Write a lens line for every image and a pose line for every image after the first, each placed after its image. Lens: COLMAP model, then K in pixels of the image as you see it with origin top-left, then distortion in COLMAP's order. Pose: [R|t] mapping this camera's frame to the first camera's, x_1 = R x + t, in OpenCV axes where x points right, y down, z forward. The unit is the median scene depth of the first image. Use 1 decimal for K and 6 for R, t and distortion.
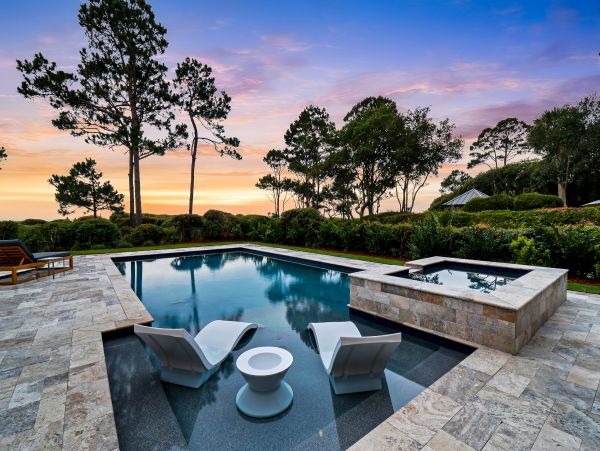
lens RADIAL K [[276.5, 0, 301.1], [0, 276.5, 223.0], [0, 0, 1]] dist [-0.000371, -0.010673]
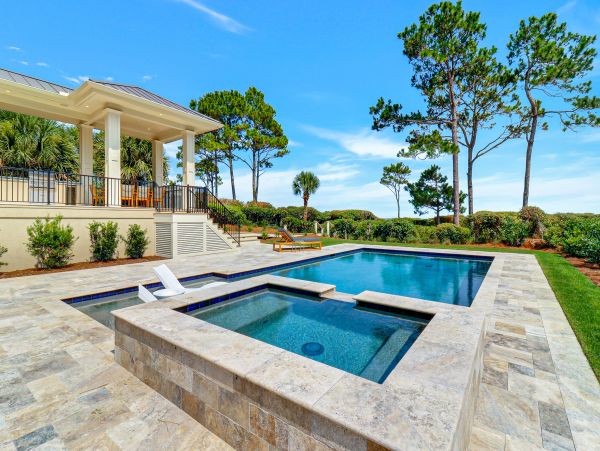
lens RADIAL K [[282.7, 0, 299.8], [0, 282.7, 218.0], [0, 0, 1]] dist [-0.002318, -0.001159]
pose [[0.256492, 0.005611, -0.966530, 0.218388], [-0.020067, 0.999799, 0.000479, -0.003643], [0.966338, 0.019273, 0.256553, 0.156908]]
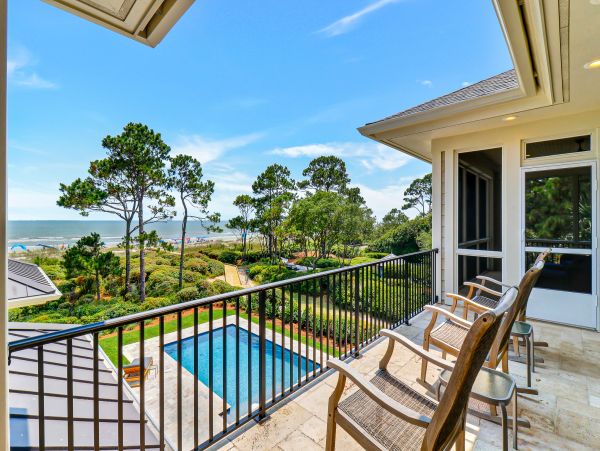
lens RADIAL K [[276.5, 0, 301.1], [0, 276.5, 223.0], [0, 0, 1]] dist [-0.000371, -0.010673]
pose [[0.989362, 0.009113, 0.145191, -0.042821], [-0.007513, 0.999905, -0.011566, -0.262414], [-0.145283, 0.010352, 0.989336, -0.322107]]
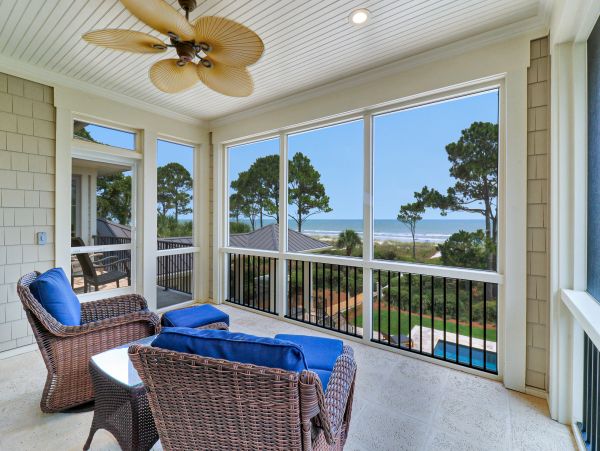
lens RADIAL K [[276.0, 0, 300.0], [0, 276.0, 225.5], [0, 0, 1]] dist [0.025706, -0.020432]
pose [[0.276395, 0.021714, -0.960799, 0.323165], [-0.016933, 0.999700, 0.017722, -0.260437], [0.960895, 0.011371, 0.276680, -0.149982]]
